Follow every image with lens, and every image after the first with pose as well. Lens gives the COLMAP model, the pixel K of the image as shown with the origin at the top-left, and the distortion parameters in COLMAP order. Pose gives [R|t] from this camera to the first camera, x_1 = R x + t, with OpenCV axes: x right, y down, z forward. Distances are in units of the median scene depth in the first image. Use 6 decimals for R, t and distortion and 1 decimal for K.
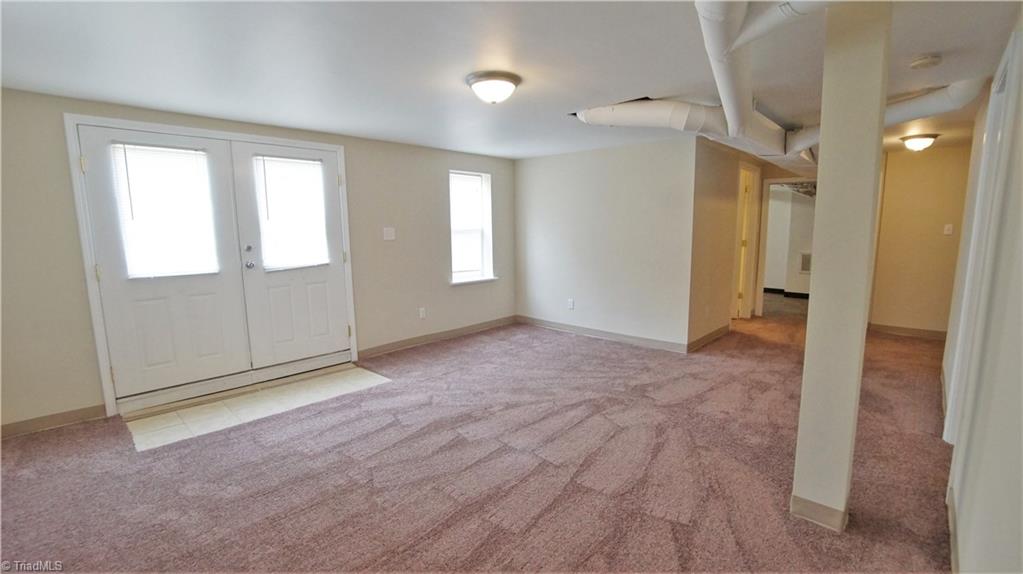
lens RADIAL K [[454.3, 0, 513.2], [0, 454.3, 294.6], [0, 0, 1]] dist [-0.034237, 0.006050]
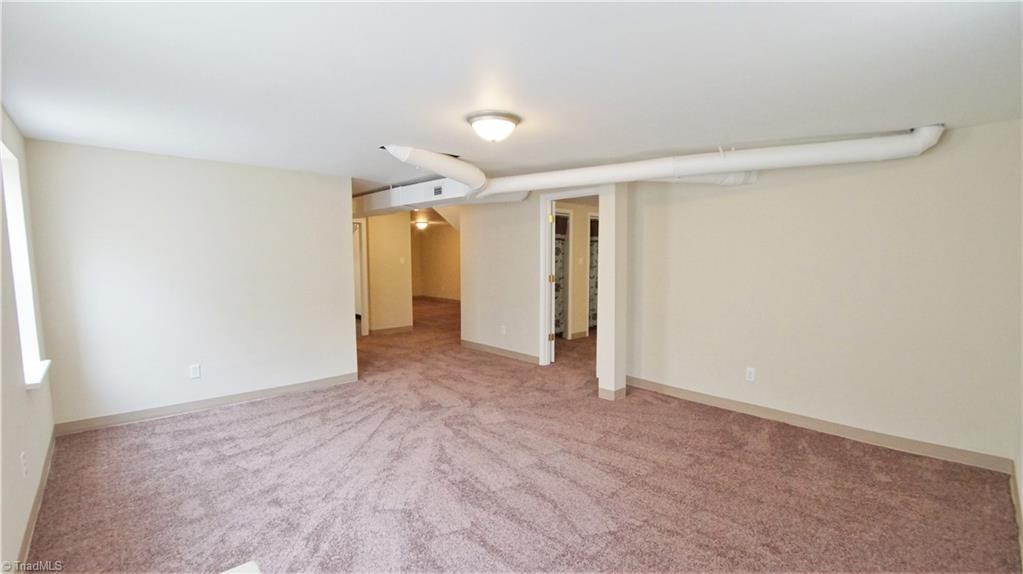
lens RADIAL K [[454.3, 0, 513.2], [0, 454.3, 294.6], [0, 0, 1]] dist [-0.034237, 0.006050]
pose [[0.077090, -0.082095, 0.993639, -0.759717], [0.148830, 0.986386, 0.069949, -0.106617], [-0.985853, 0.142490, 0.088259, 0.646346]]
